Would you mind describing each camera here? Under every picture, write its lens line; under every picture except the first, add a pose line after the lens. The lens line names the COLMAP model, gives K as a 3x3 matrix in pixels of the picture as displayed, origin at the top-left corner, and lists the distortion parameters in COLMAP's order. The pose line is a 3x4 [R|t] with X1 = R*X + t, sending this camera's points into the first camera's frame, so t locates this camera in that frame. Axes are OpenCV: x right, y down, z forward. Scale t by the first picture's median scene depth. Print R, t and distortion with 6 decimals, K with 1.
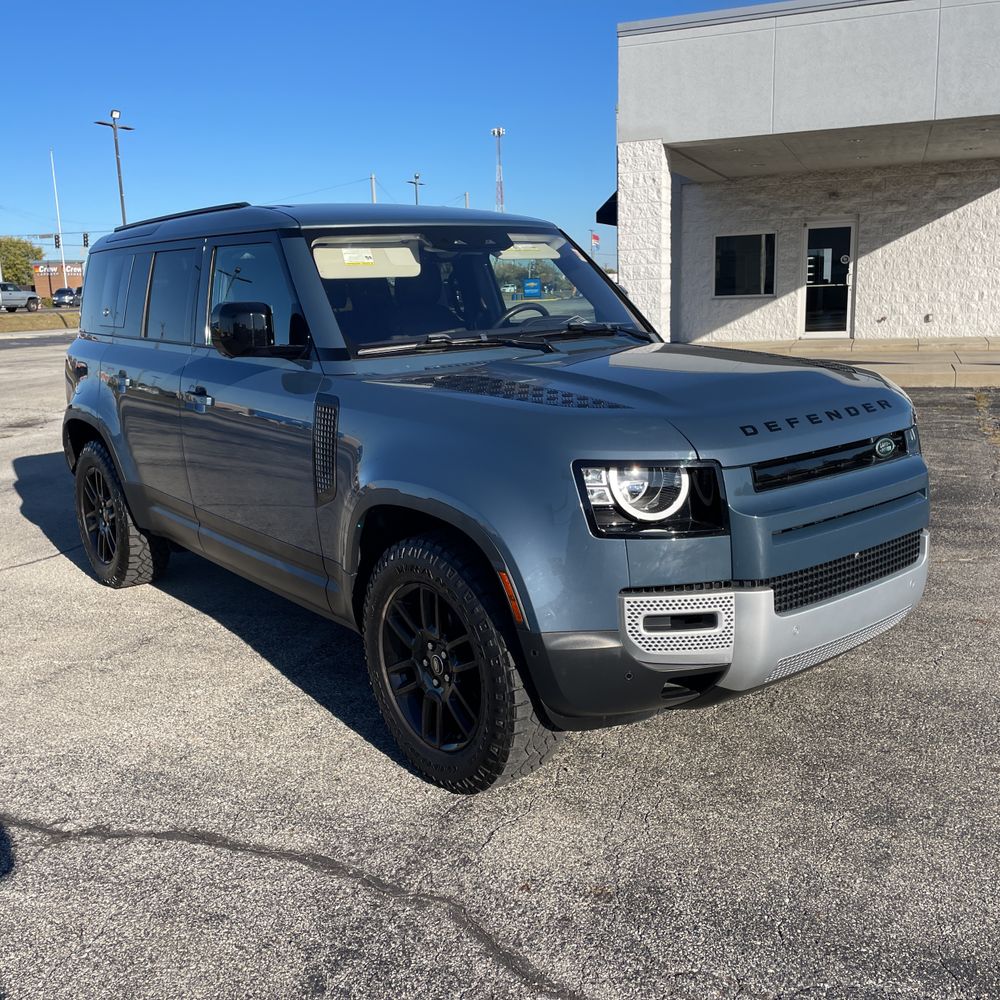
lens RADIAL K [[1001.6, 0, 499.7], [0, 1001.6, 492.8], [0, 0, 1]] dist [0.102154, -0.120132]
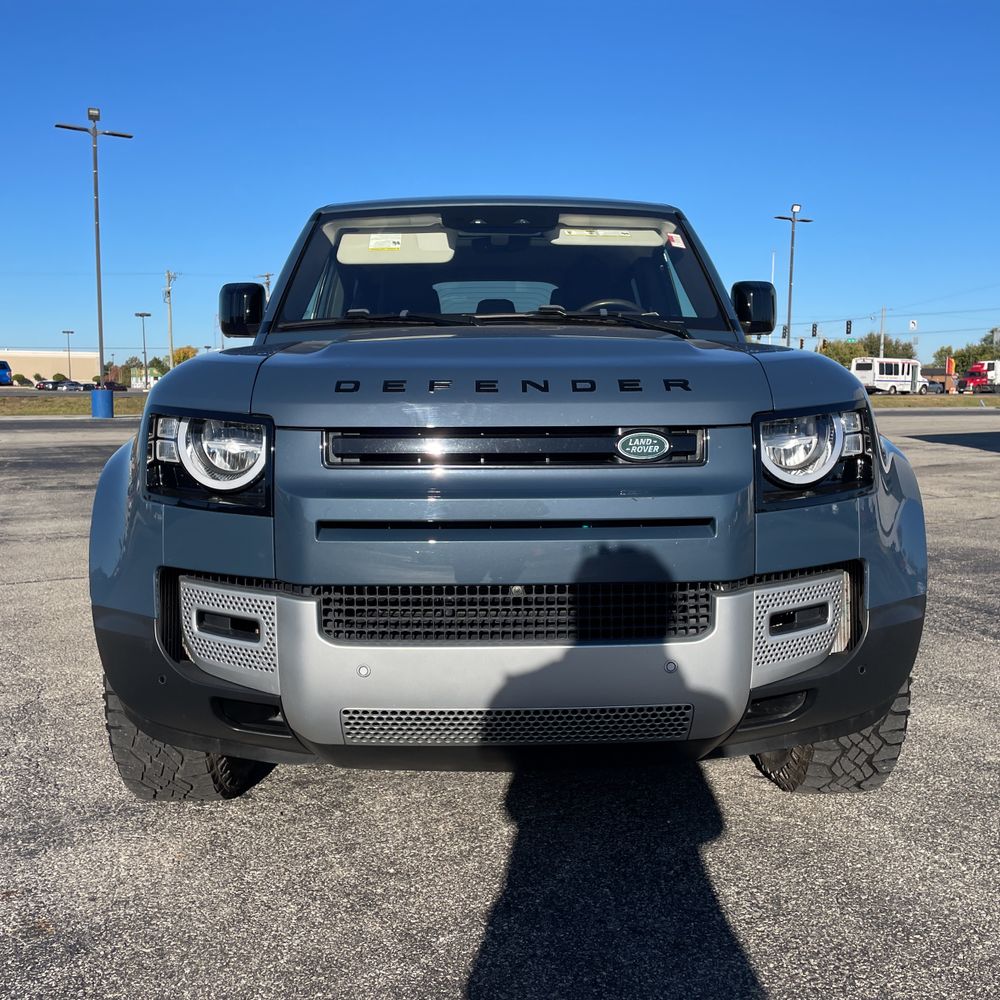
lens RADIAL K [[1001.6, 0, 499.7], [0, 1001.6, 492.8], [0, 0, 1]] dist [0.102154, -0.120132]
pose [[0.794379, 0.097028, -0.599623, 0.493144], [-0.148323, 0.988262, -0.036581, 0.016047], [0.589036, 0.117997, 0.799446, 0.306066]]
